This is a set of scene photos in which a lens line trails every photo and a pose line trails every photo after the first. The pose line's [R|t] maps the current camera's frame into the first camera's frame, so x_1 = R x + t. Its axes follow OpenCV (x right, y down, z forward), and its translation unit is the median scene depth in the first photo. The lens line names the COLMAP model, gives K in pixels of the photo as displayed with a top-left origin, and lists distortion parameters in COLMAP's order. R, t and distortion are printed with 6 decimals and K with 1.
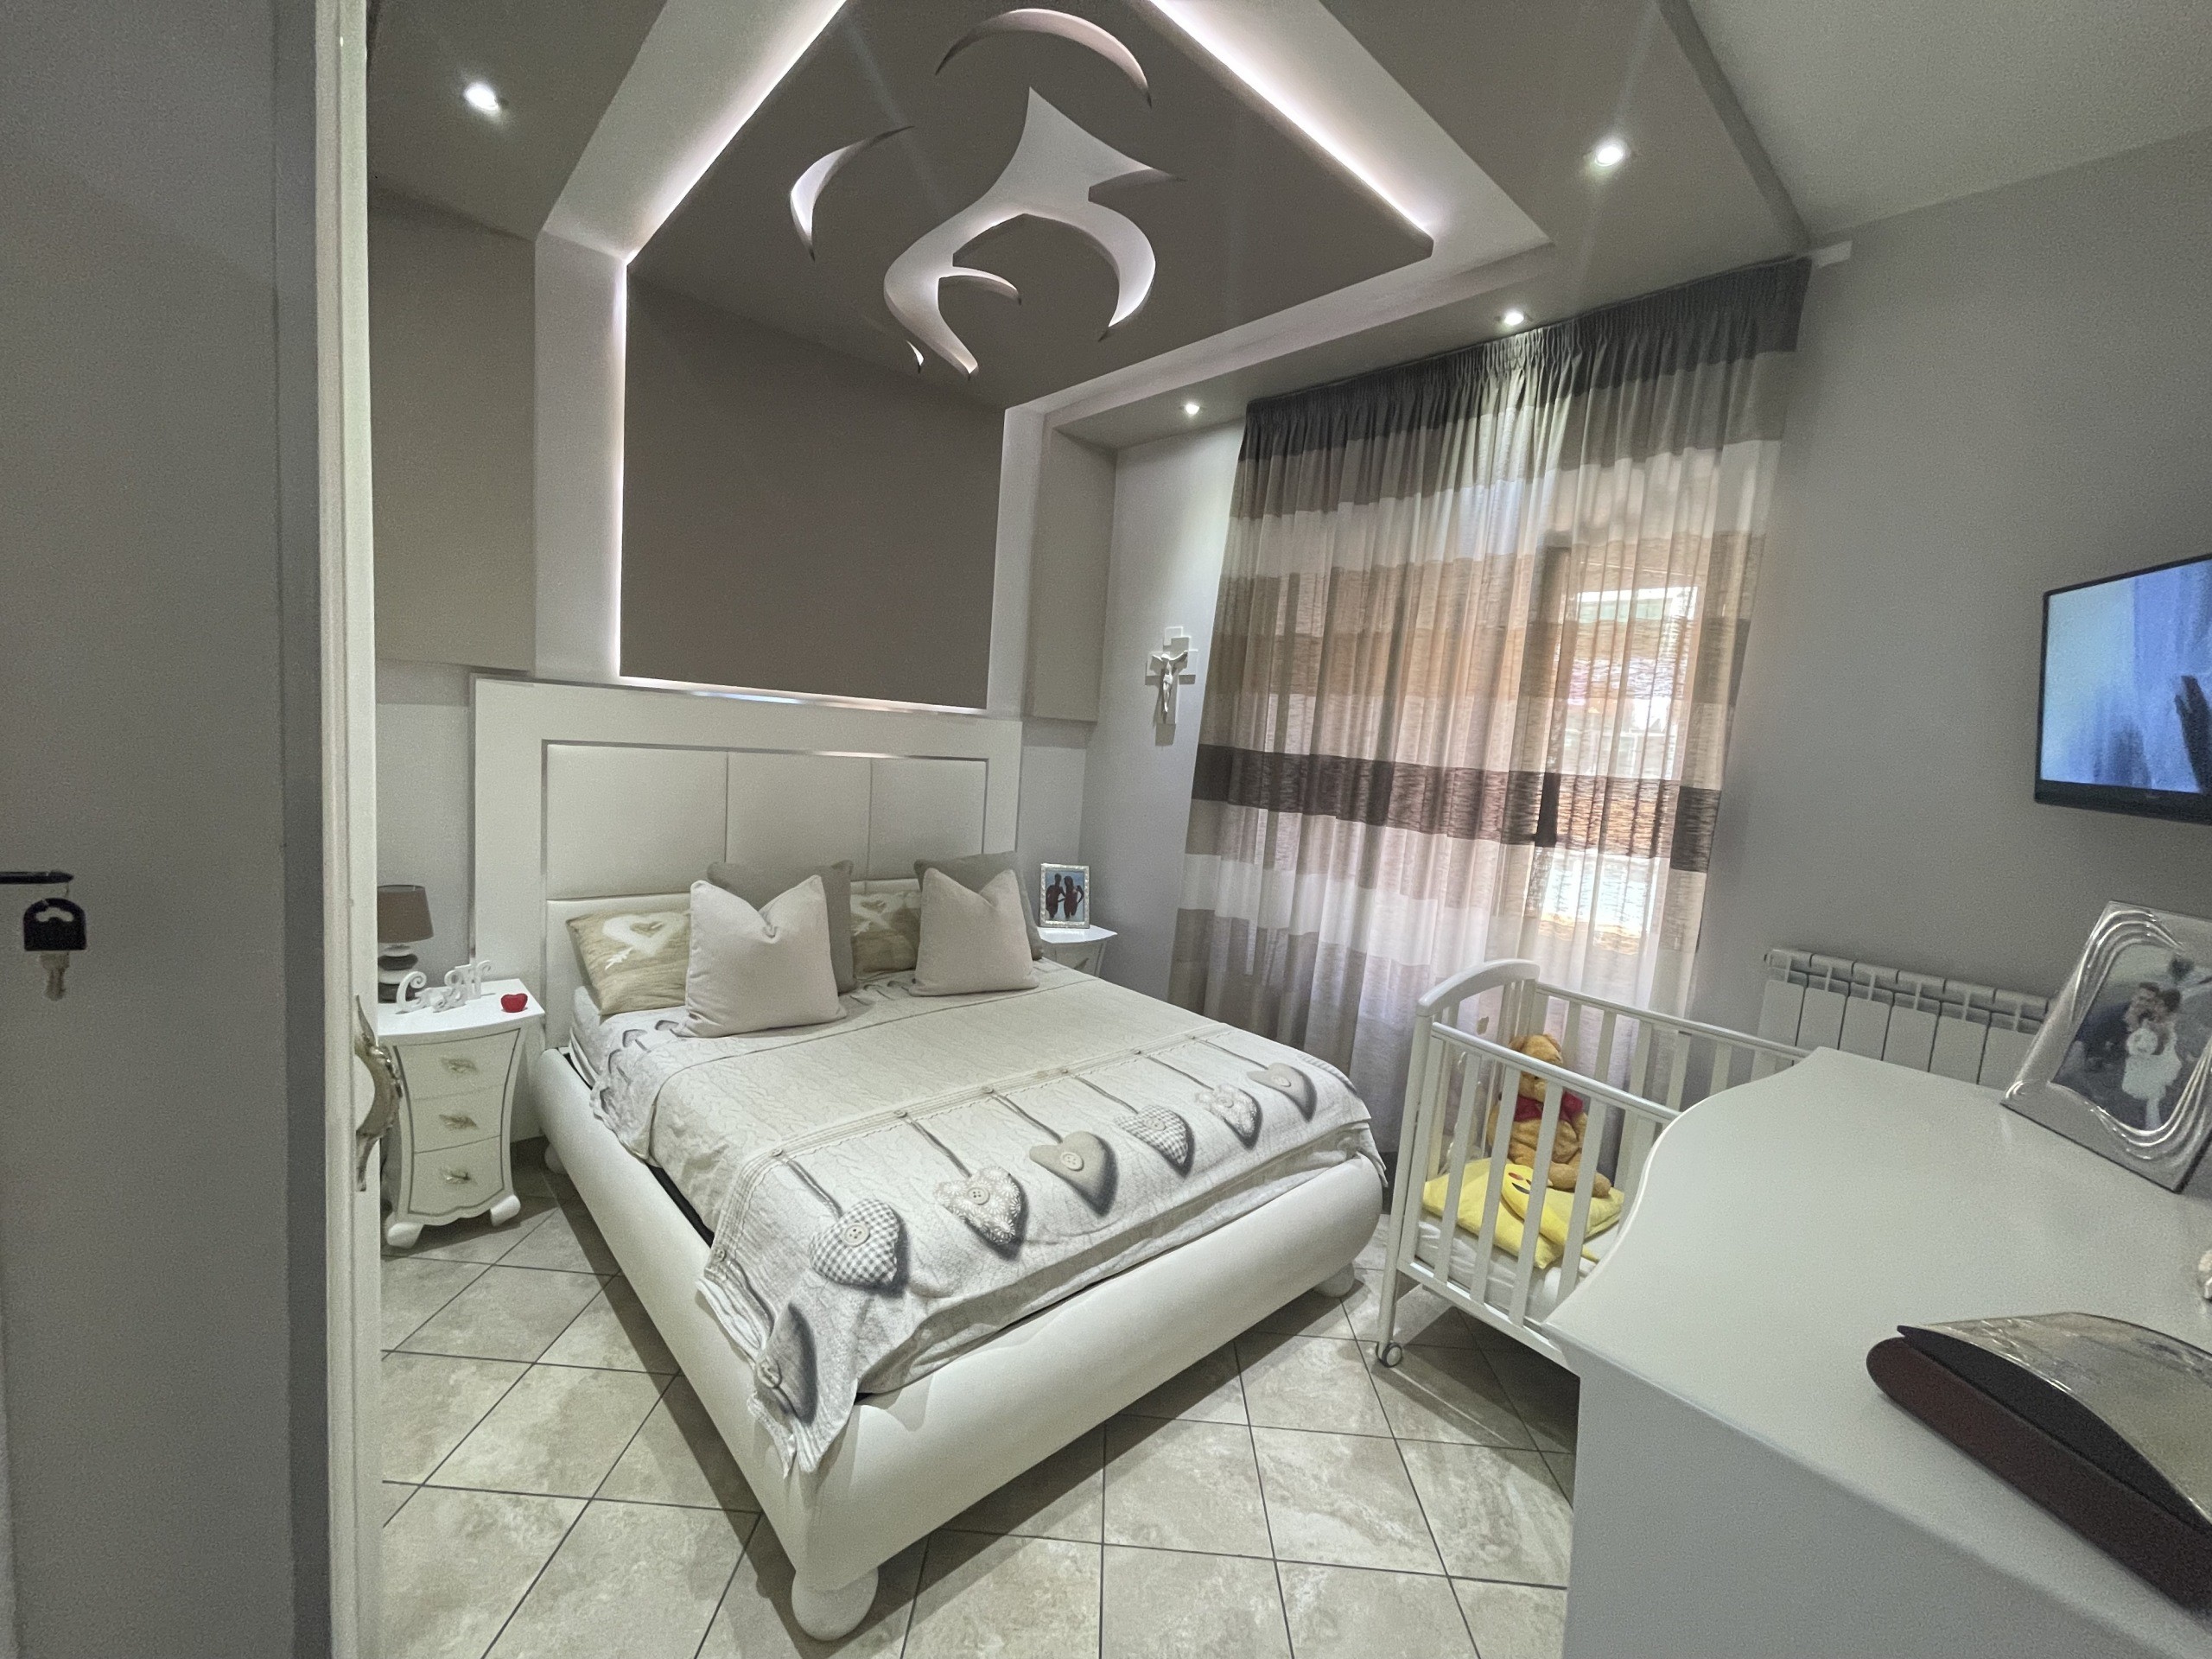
lens RADIAL K [[884.3, 0, 1100.0], [0, 884.3, 827.7], [0, 0, 1]] dist [-0.004531, 0.000920]
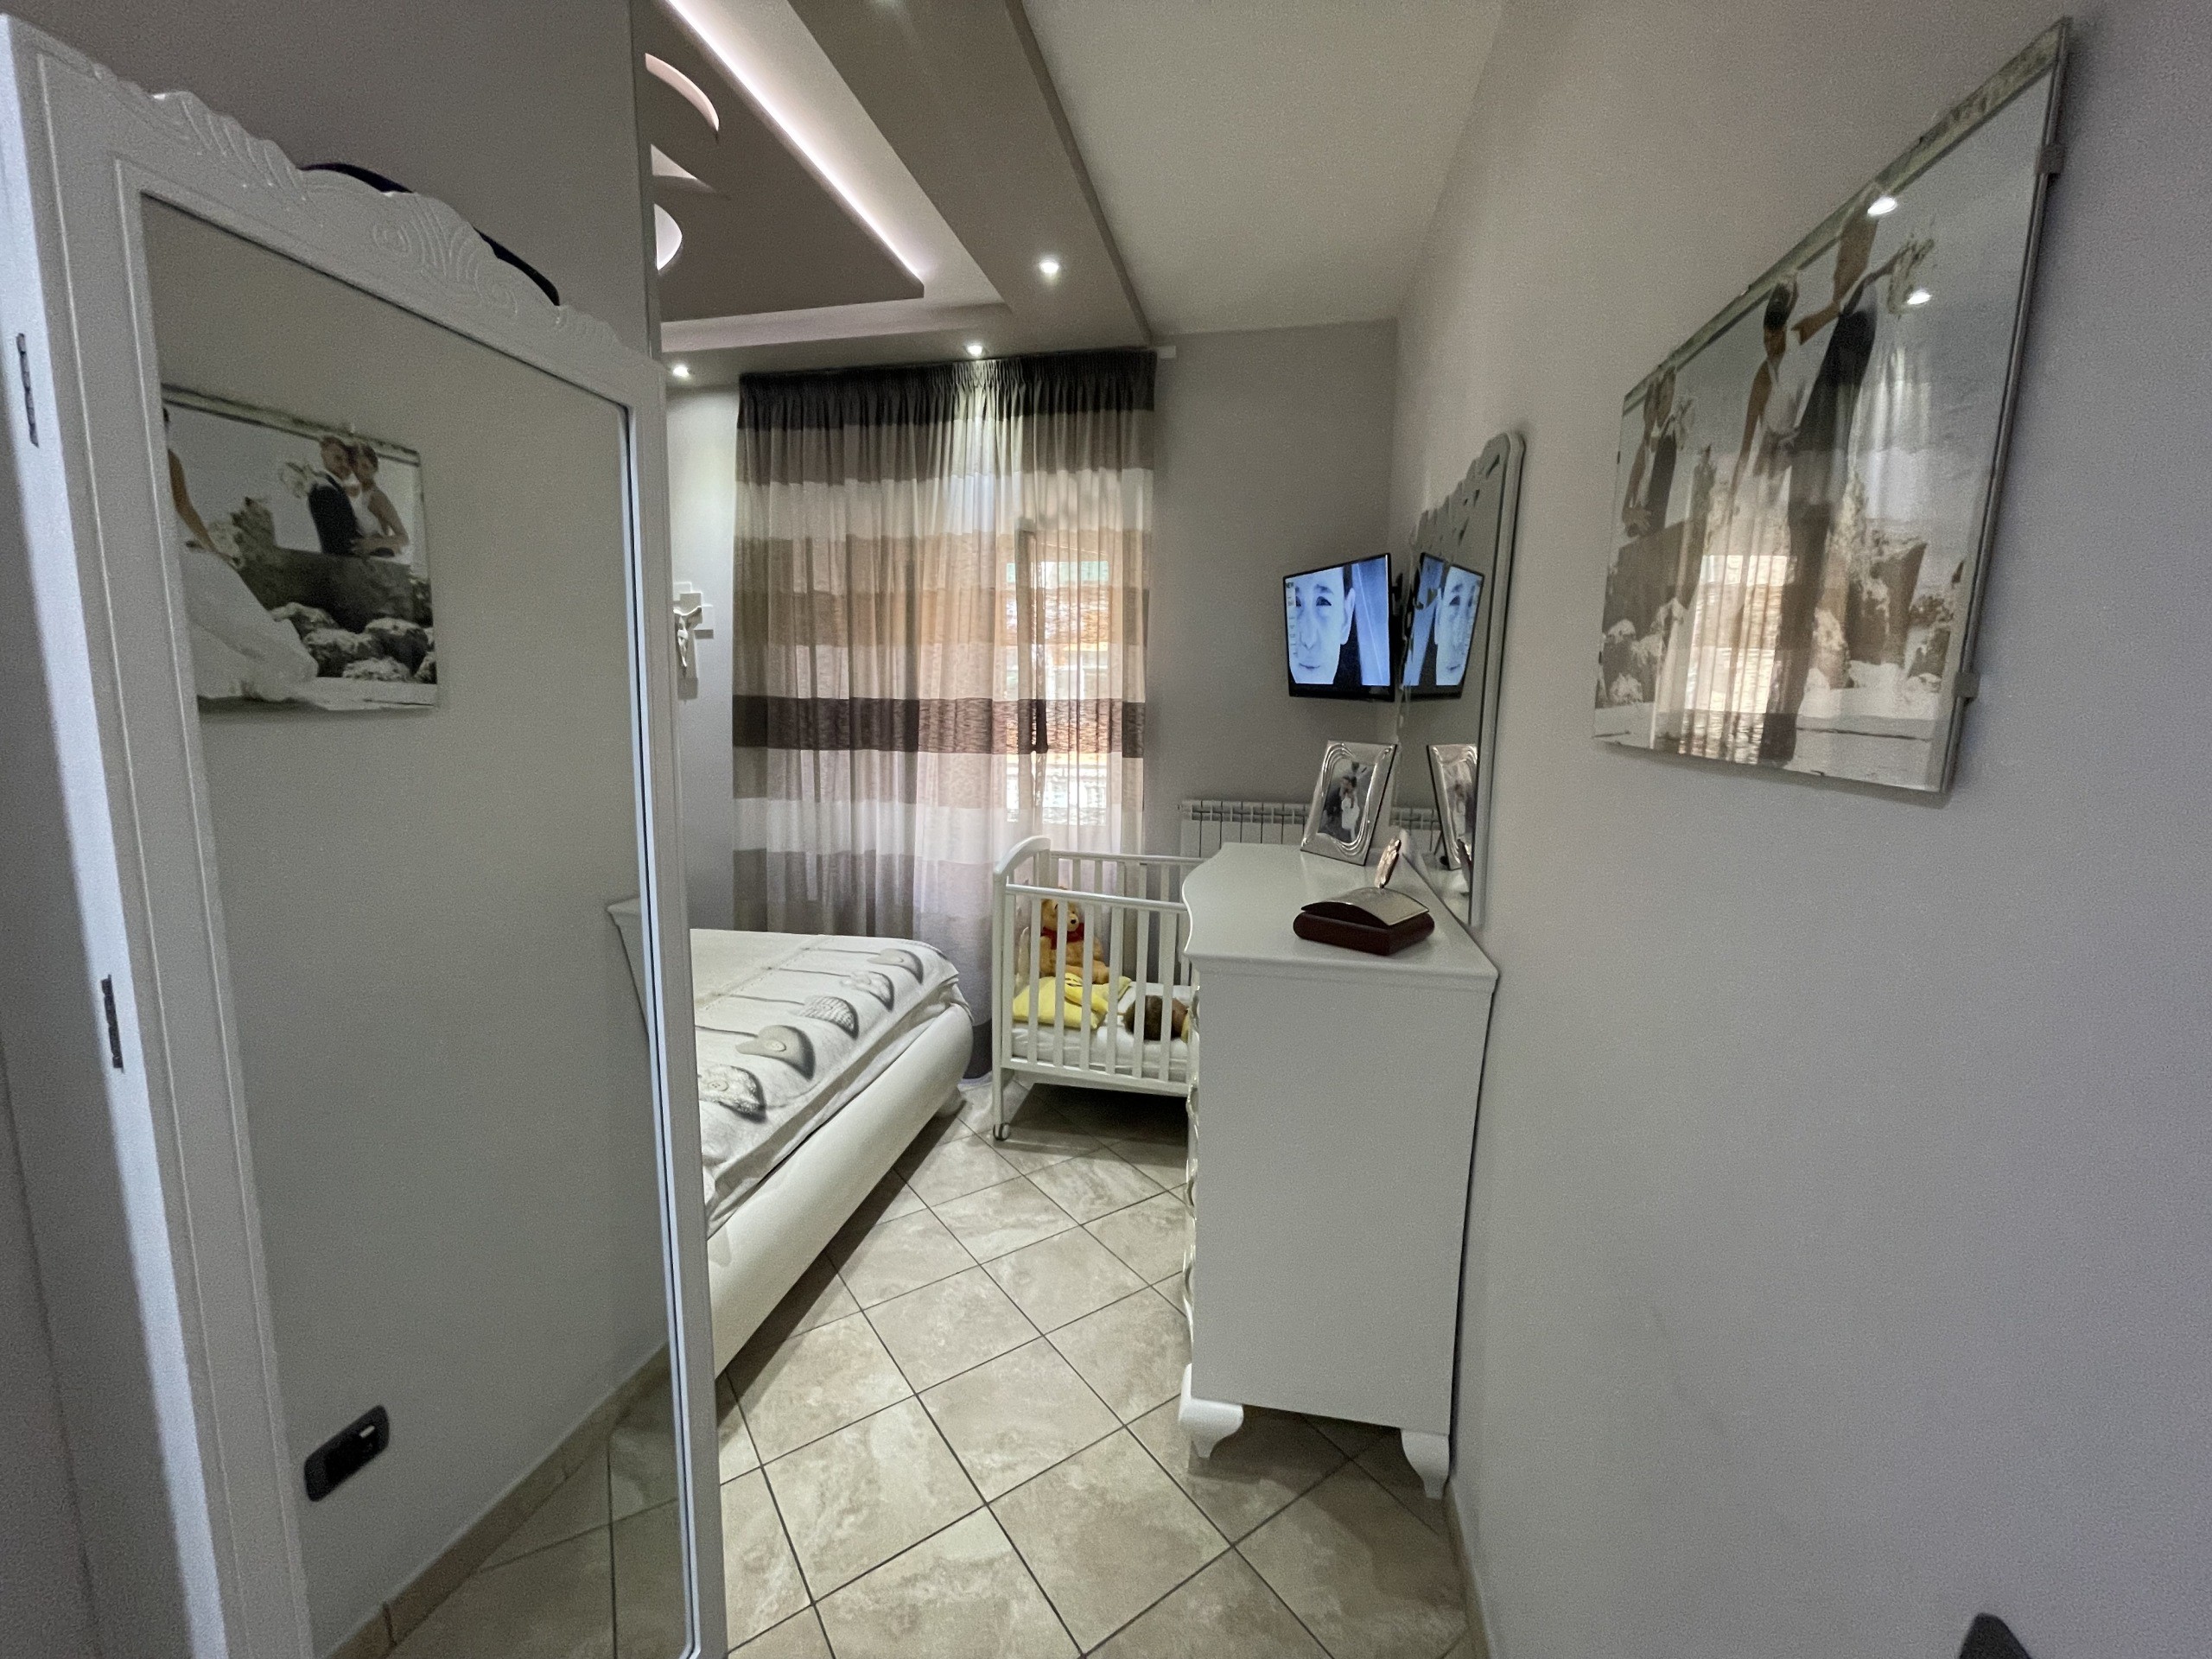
lens RADIAL K [[884.3, 0, 1099.1], [0, 884.3, 827.0], [0, 0, 1]] dist [-0.004531, 0.000920]
pose [[0.804349, -0.150800, 0.574702, -0.262295], [0.113945, 0.988453, 0.099889, 0.008726], [-0.583129, -0.014861, 0.812244, -0.190349]]
